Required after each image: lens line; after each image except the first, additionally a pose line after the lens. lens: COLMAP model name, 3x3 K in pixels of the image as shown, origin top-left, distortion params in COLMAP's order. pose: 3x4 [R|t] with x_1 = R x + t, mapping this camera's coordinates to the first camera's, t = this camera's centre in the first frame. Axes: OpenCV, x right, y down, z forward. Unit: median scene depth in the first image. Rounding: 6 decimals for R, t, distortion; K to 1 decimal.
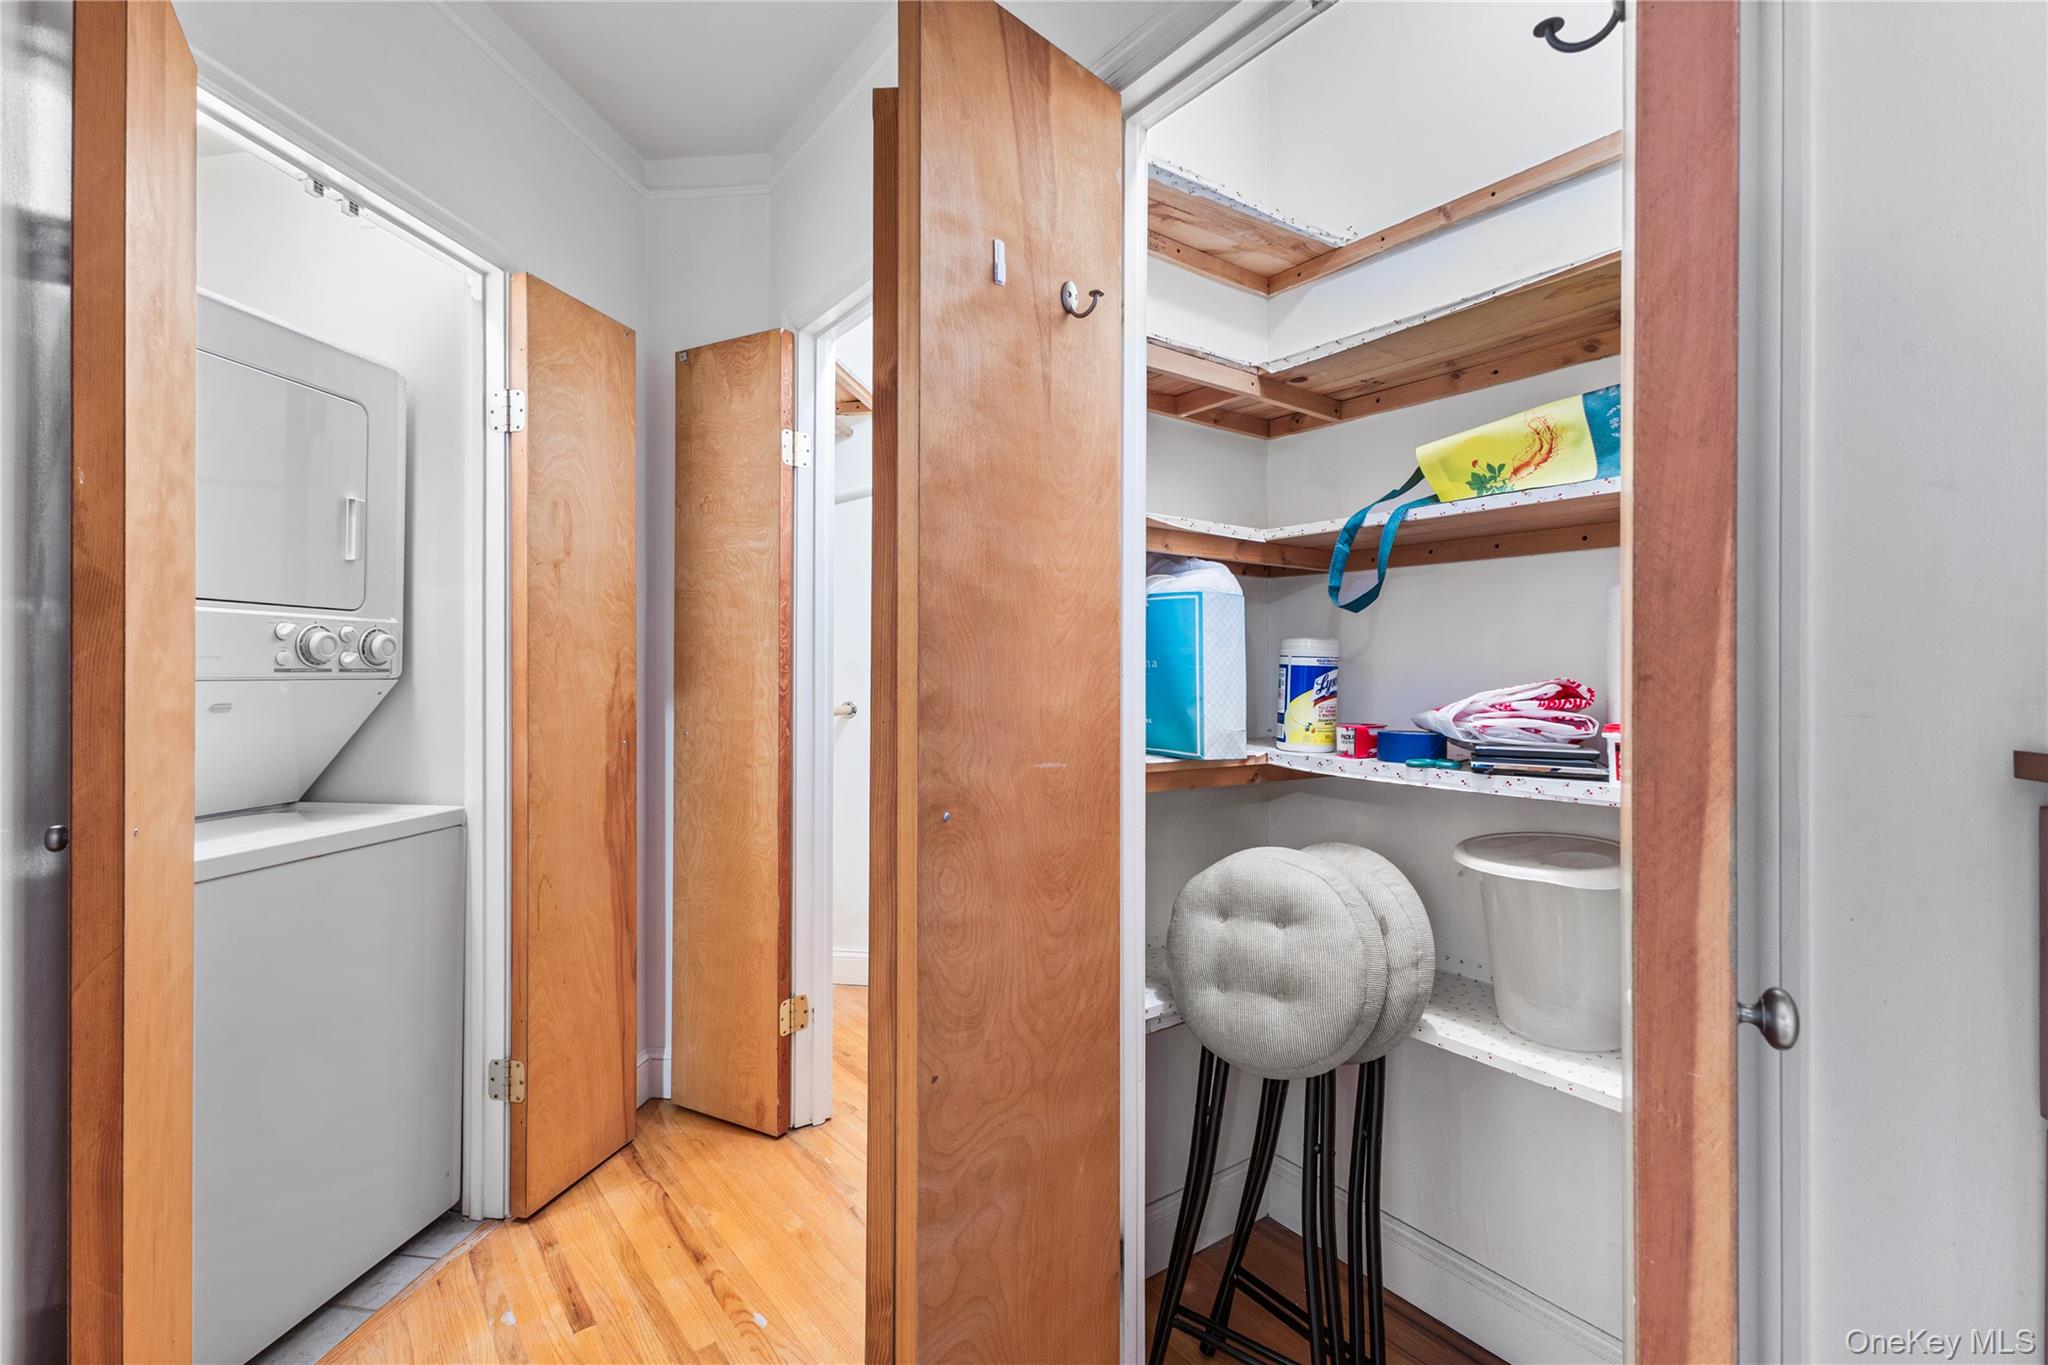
lens RADIAL K [[886.4, 0, 1025.1], [0, 886.4, 674.3], [0, 0, 1]] dist [0.000557, -0.000093]
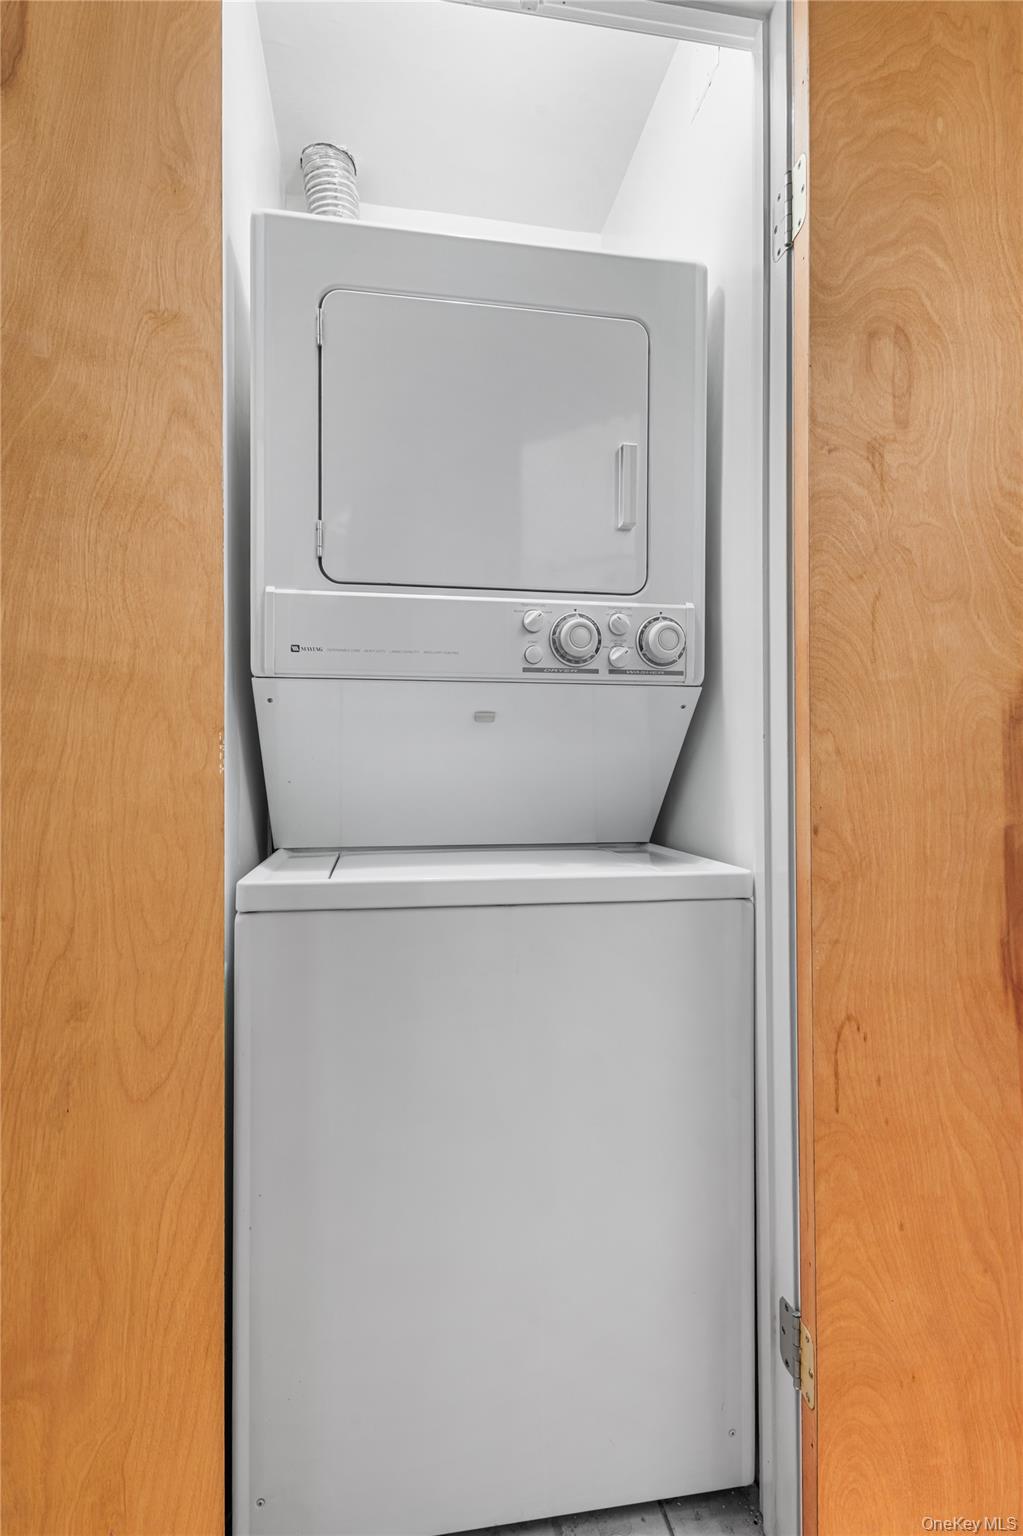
lens RADIAL K [[757.1, 0, 512.3], [0, 757.1, 765.8], [0, 0, 1]] dist [0.010097, -0.000189]
pose [[0.299750, -0.008558, -0.953980, -0.155374], [0.001487, 0.999963, -0.008504, 0.076141], [0.954017, 0.001131, 0.299751, 0.660410]]
